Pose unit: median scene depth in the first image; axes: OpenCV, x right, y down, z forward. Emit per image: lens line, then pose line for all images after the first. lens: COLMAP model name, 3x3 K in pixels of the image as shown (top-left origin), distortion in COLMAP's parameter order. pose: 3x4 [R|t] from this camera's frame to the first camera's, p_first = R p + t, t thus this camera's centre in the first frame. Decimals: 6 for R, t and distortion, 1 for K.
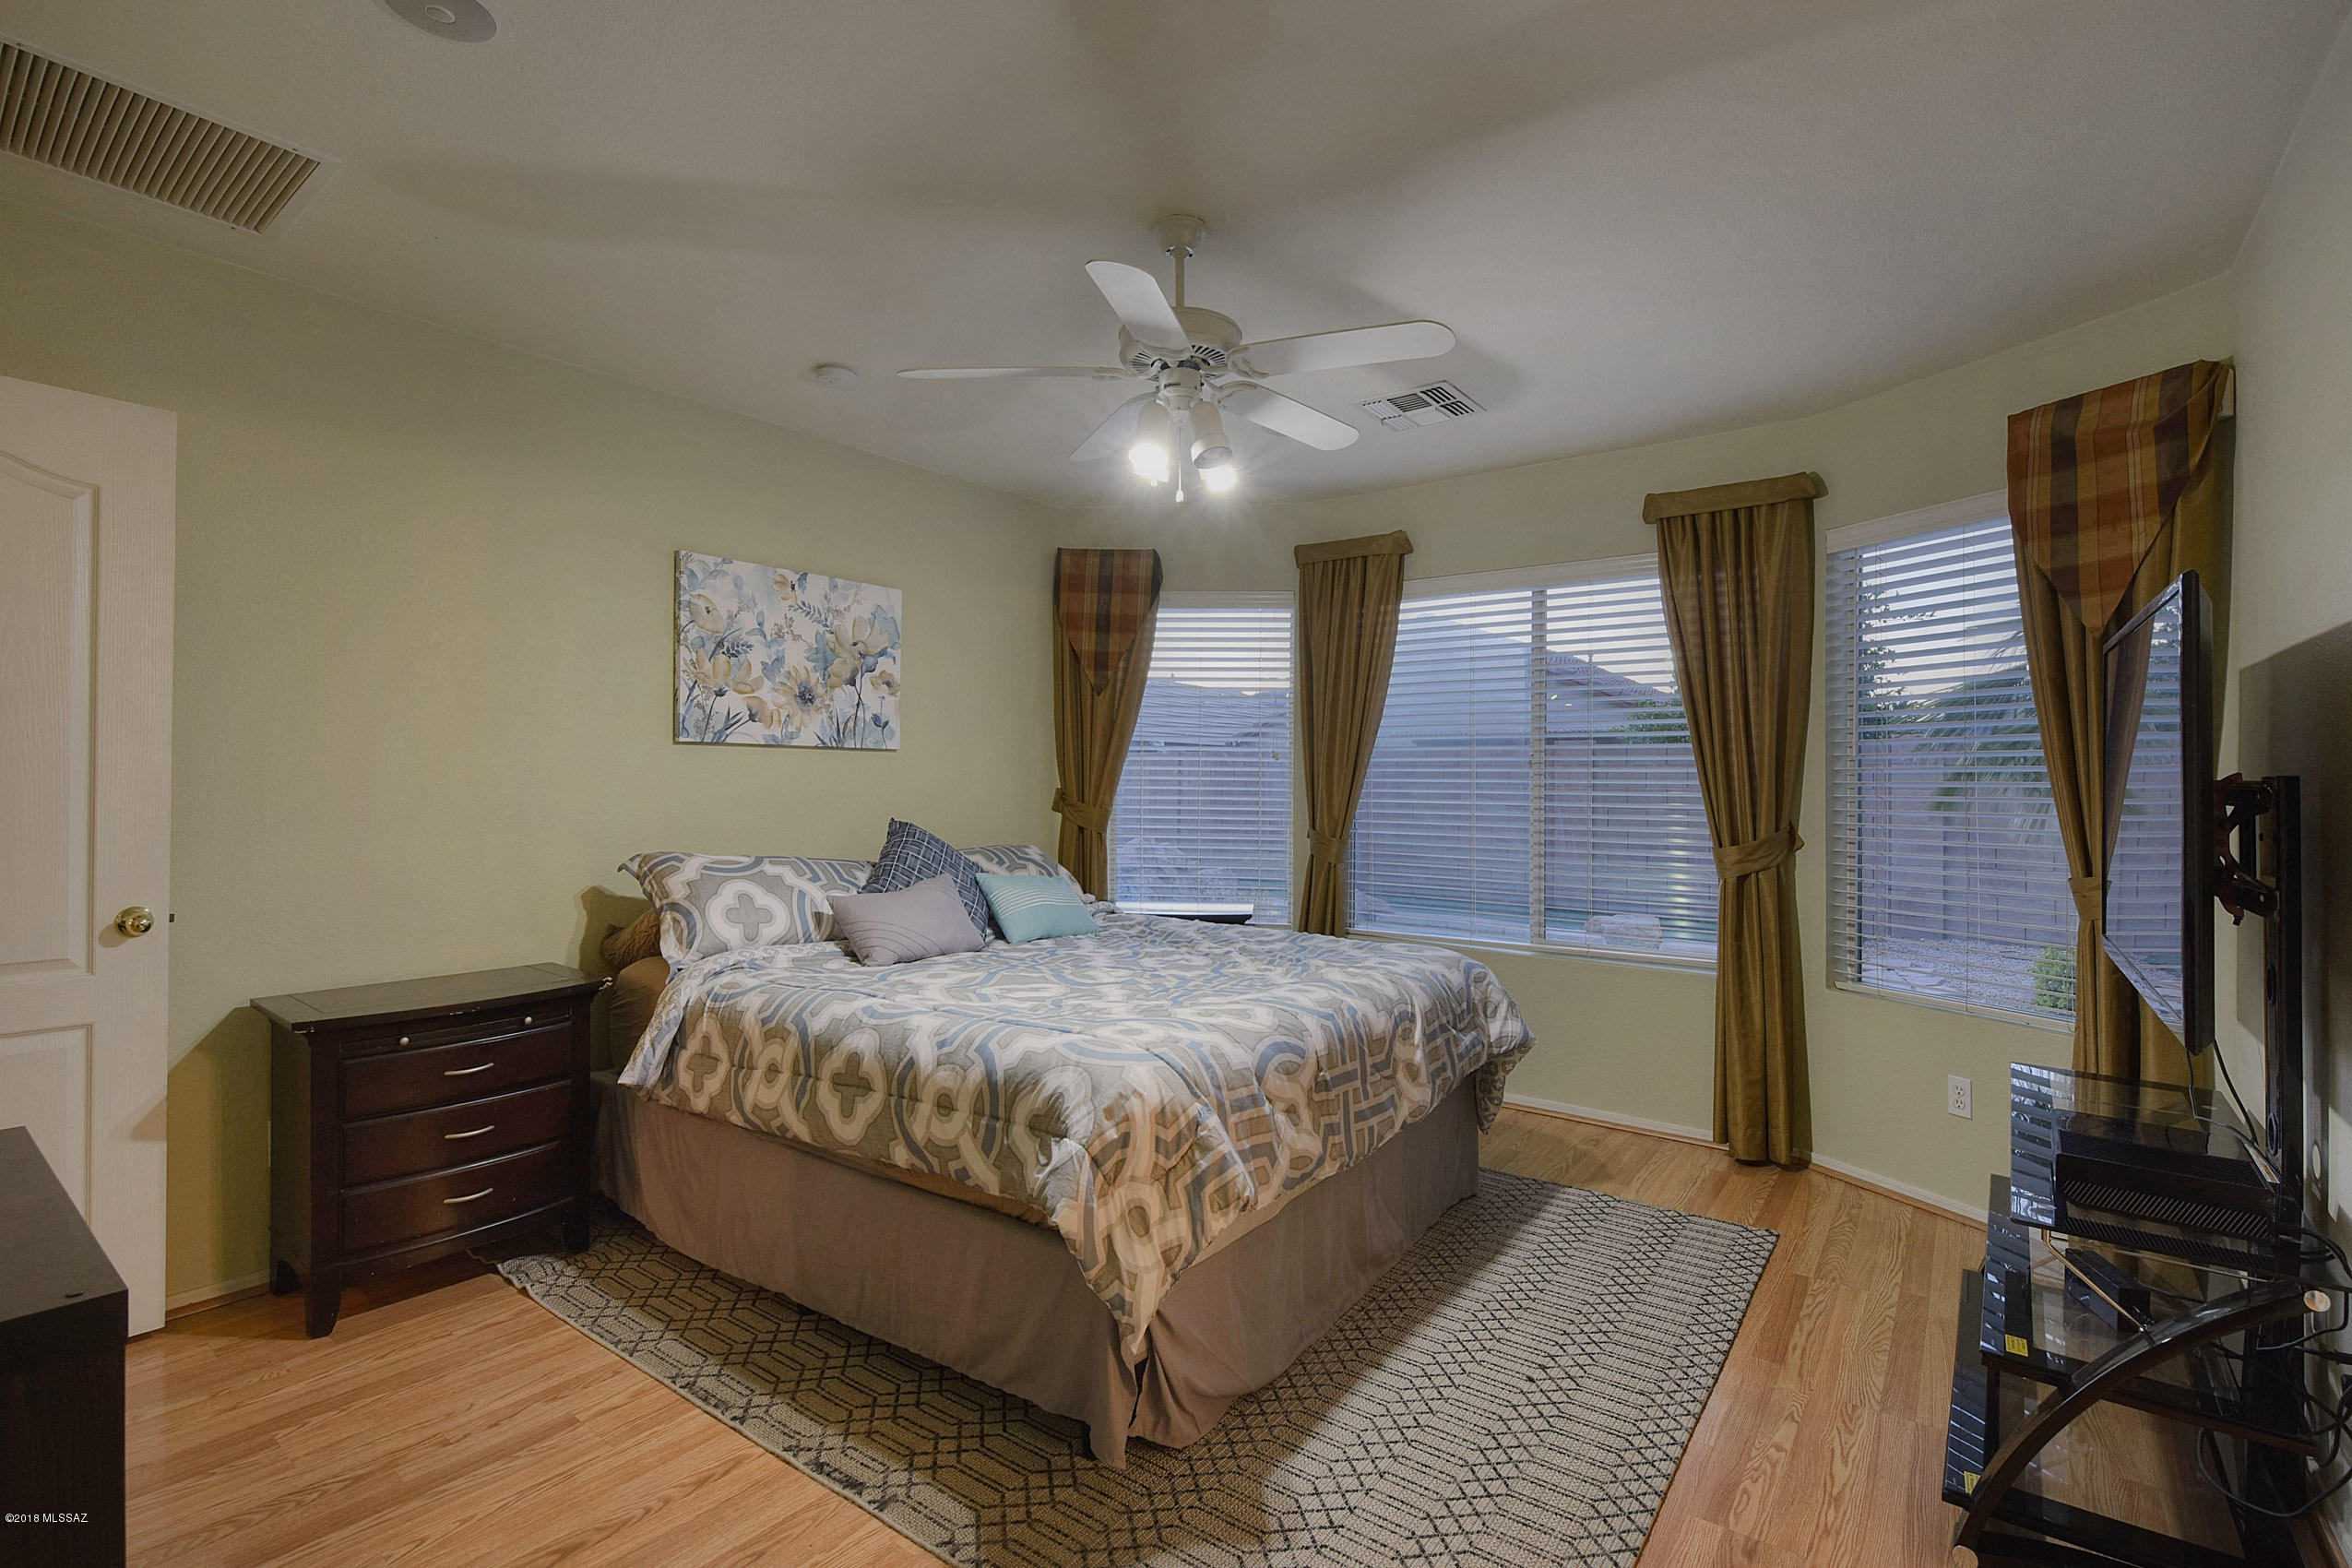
lens RADIAL K [[1071.9, 0, 1176.0], [0, 1071.9, 784.0], [0, 0, 1]] dist [-0.018106, -0.000144]
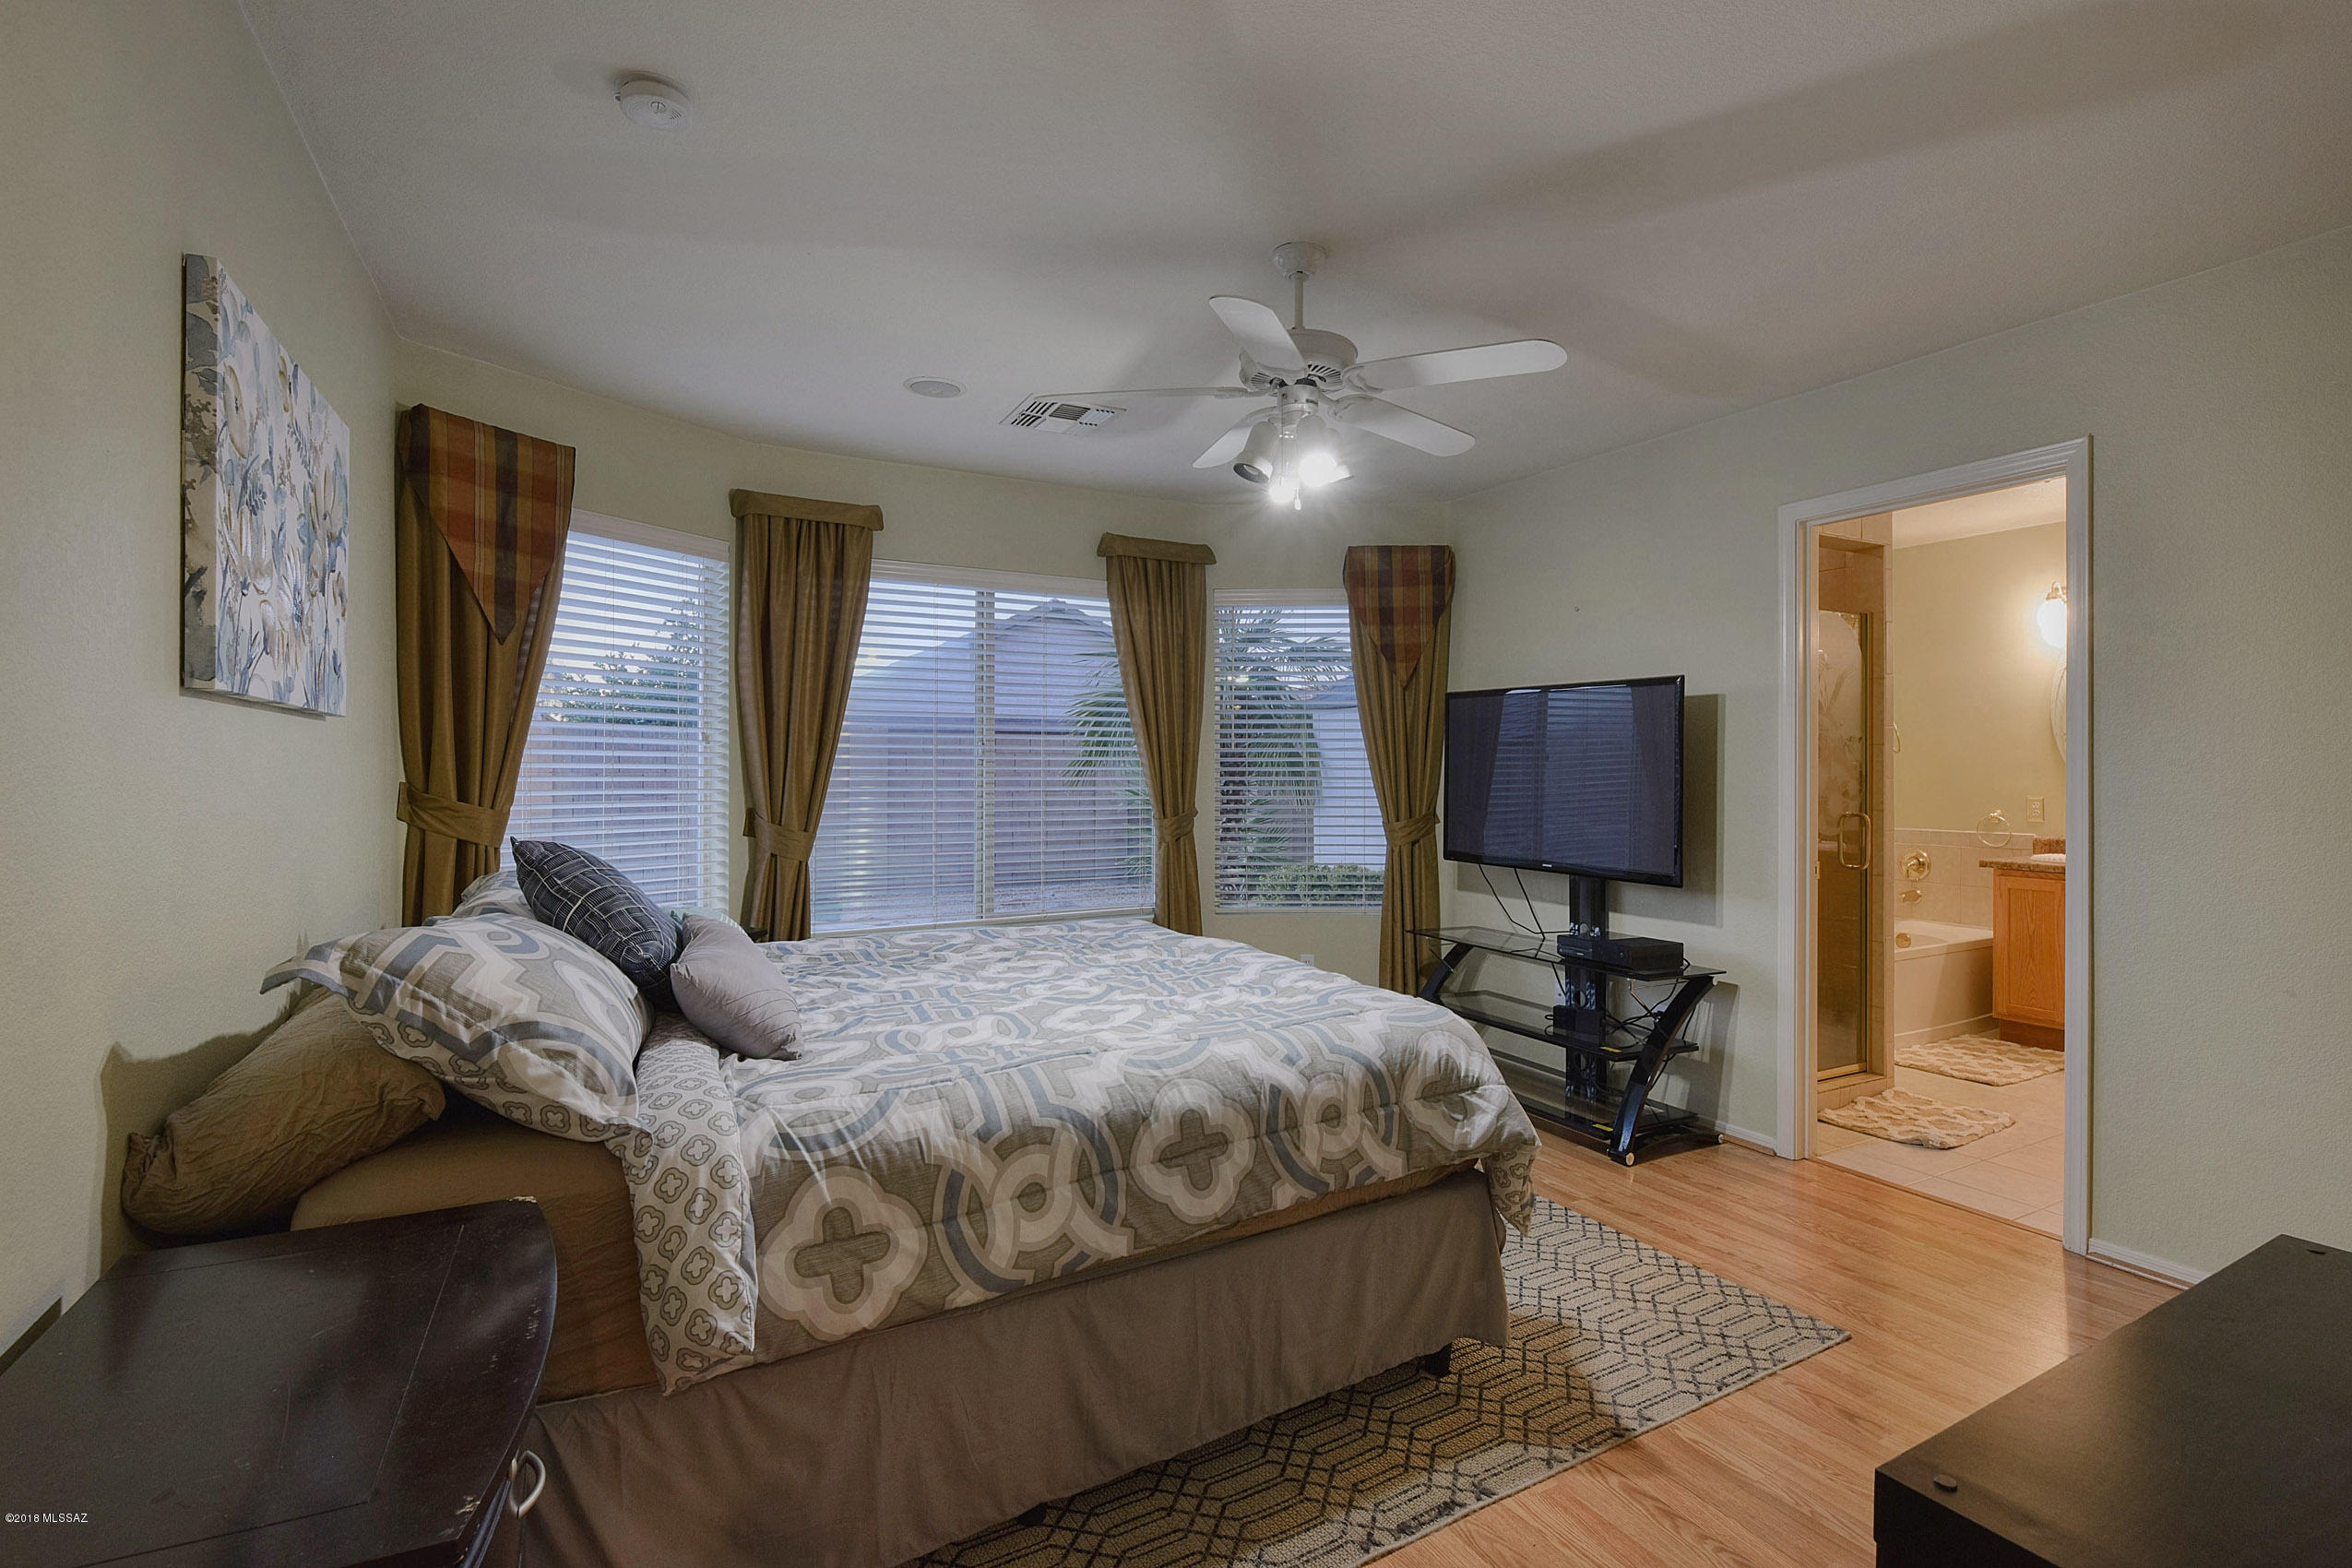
lens RADIAL K [[1065.8, 0, 1222.3], [0, 1065.8, 773.2], [0, 0, 1]] dist [-0.000783, -0.000280]
pose [[0.405232, -0.008931, 0.914170, -0.972079], [0.001800, 0.999958, 0.008971, -0.012517], [-0.914212, -0.001989, 0.405231, 0.611295]]
